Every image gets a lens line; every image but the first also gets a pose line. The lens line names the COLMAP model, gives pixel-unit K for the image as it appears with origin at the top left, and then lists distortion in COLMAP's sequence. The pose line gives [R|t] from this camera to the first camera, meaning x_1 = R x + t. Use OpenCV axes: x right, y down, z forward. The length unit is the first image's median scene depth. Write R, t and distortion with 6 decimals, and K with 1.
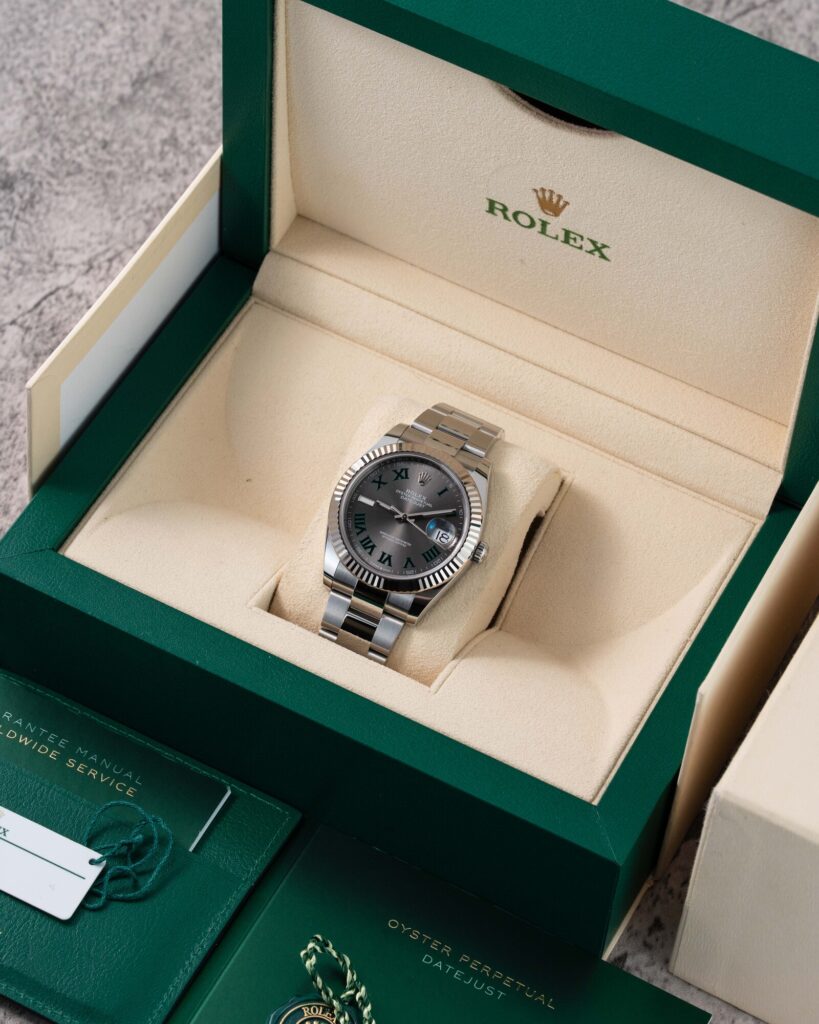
lens RADIAL K [[4466.0, 0, 409.5], [0, 4466.0, 512.0], [0, 0, 1]] dist [0.034989, -2.772262]
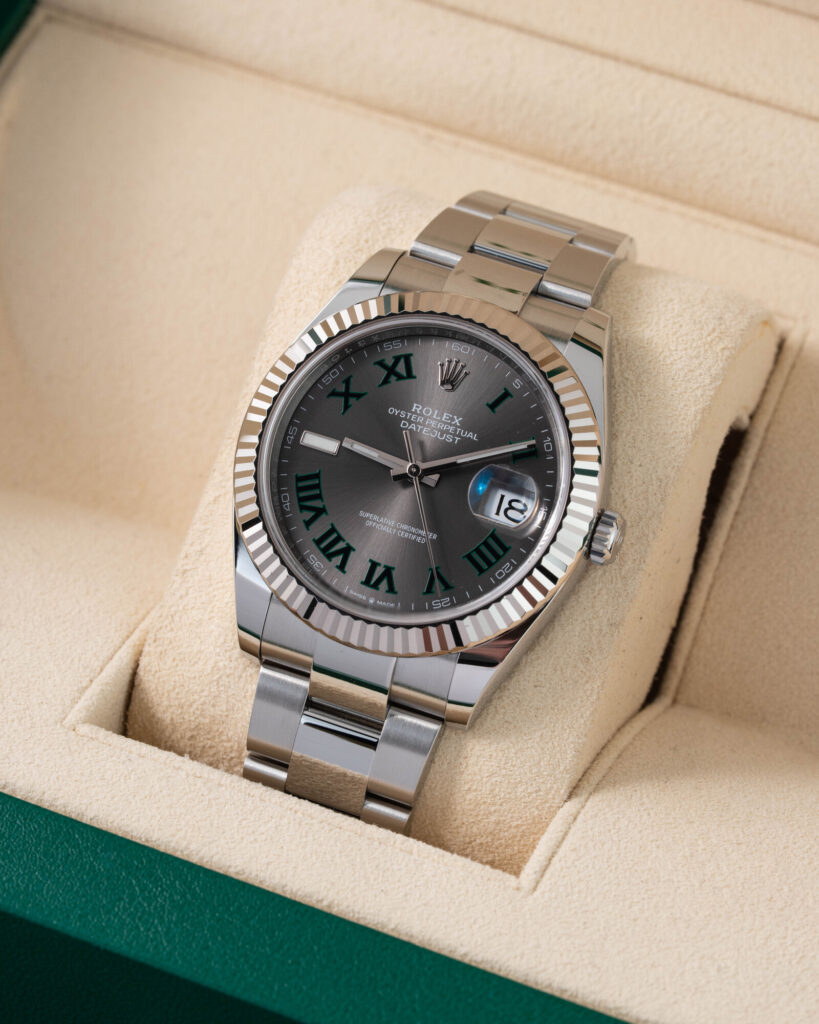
lens RADIAL K [[4466.0, 0, 409.5], [0, 4466.0, 512.0], [0, 0, 1]] dist [0.034989, -2.772262]
pose [[0.992937, -0.110221, -0.043909, 0.016200], [0.111467, 0.993400, 0.027033, -0.006354], [0.040639, -0.031736, 0.998670, 0.583035]]
